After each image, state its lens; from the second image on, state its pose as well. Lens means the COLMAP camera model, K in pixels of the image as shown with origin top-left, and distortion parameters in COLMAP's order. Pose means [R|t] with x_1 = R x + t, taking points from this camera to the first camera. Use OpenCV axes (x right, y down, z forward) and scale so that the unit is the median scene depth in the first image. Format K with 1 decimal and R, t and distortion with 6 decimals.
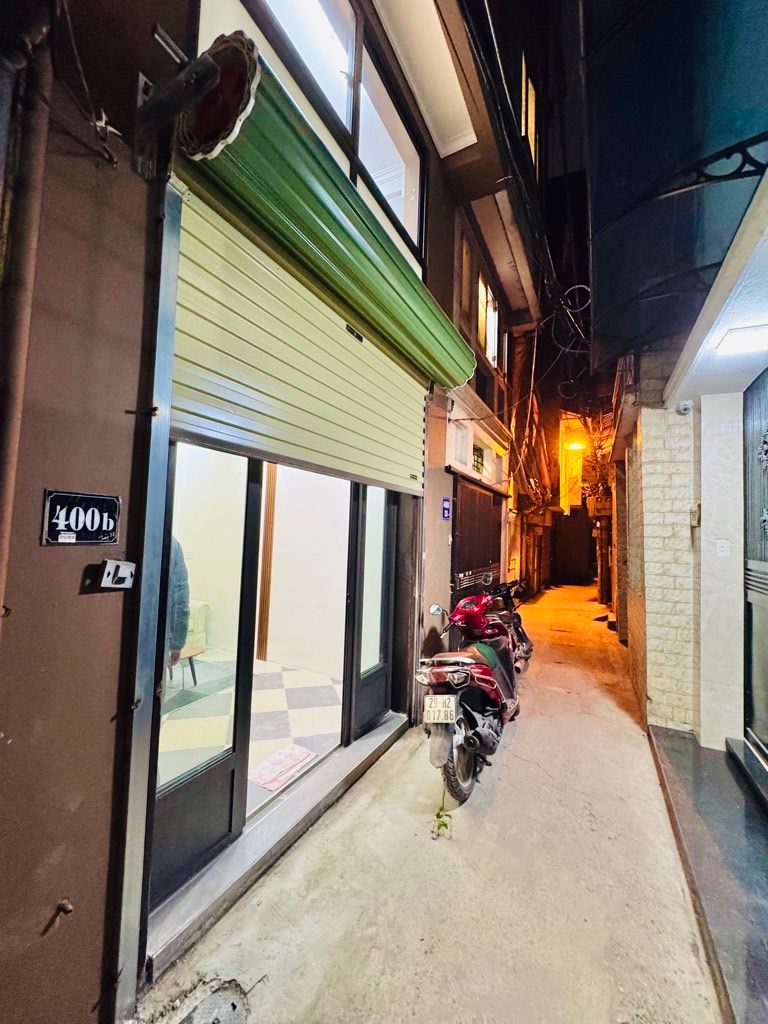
lens RADIAL K [[407.7, 0, 384.0], [0, 407.7, 512.0], [0, 0, 1]] dist [-0.003589, 0.000289]
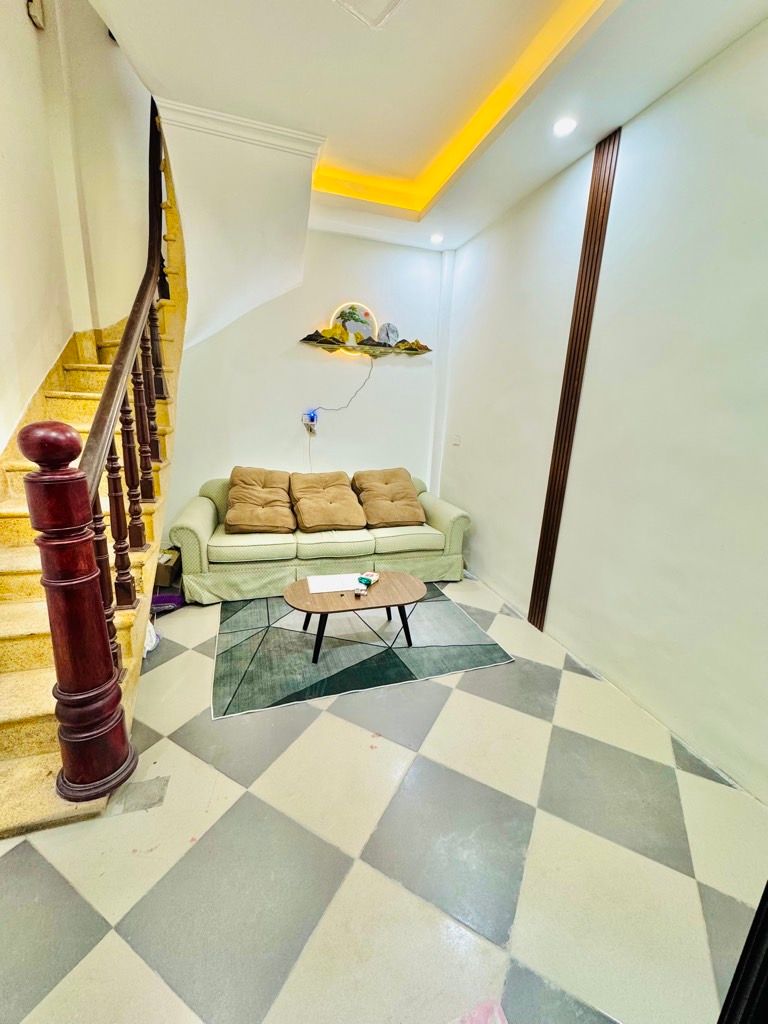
lens RADIAL K [[407.7, 0, 384.0], [0, 407.7, 512.0], [0, 0, 1]] dist [-0.003589, 0.000289]
pose [[0.713505, 0.170478, -0.679594, -0.094128], [0.011812, 0.966883, 0.254947, 0.058827], [0.700551, -0.189933, 0.687862, 0.532903]]
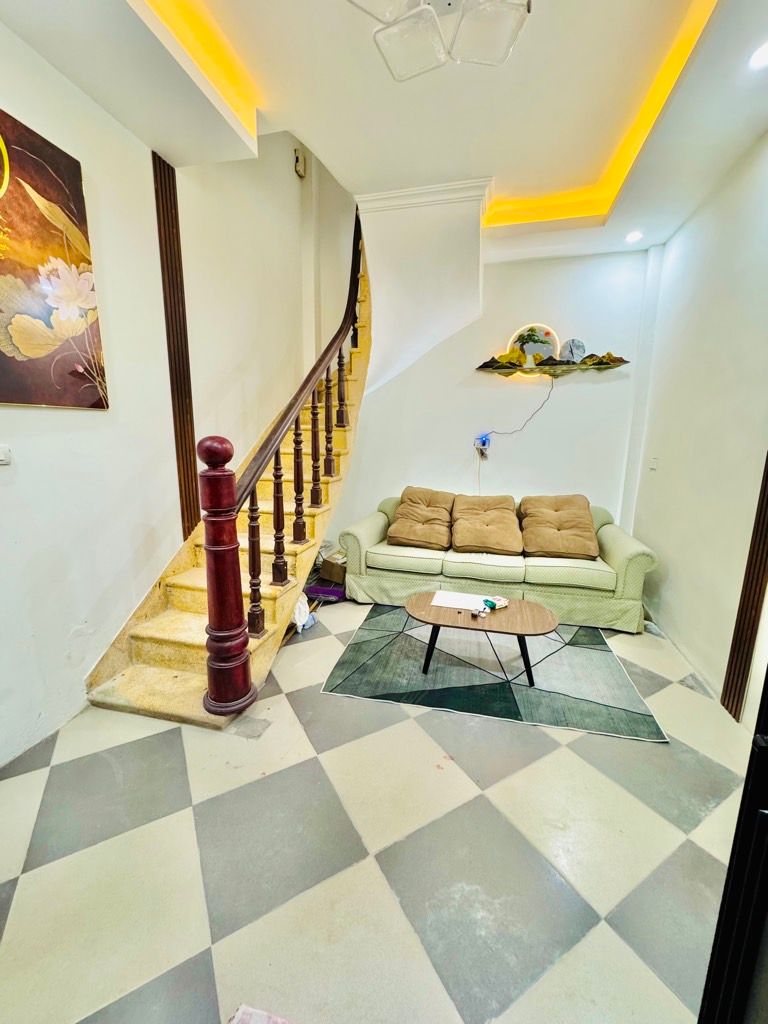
lens RADIAL K [[407.7, 0, 384.0], [0, 407.7, 512.0], [0, 0, 1]] dist [-0.003589, 0.000289]
pose [[0.240869, 0.145699, -0.959559, -0.011401], [0.042629, 0.986126, 0.160433, 0.083723], [0.969621, -0.079549, 0.231316, 0.638849]]
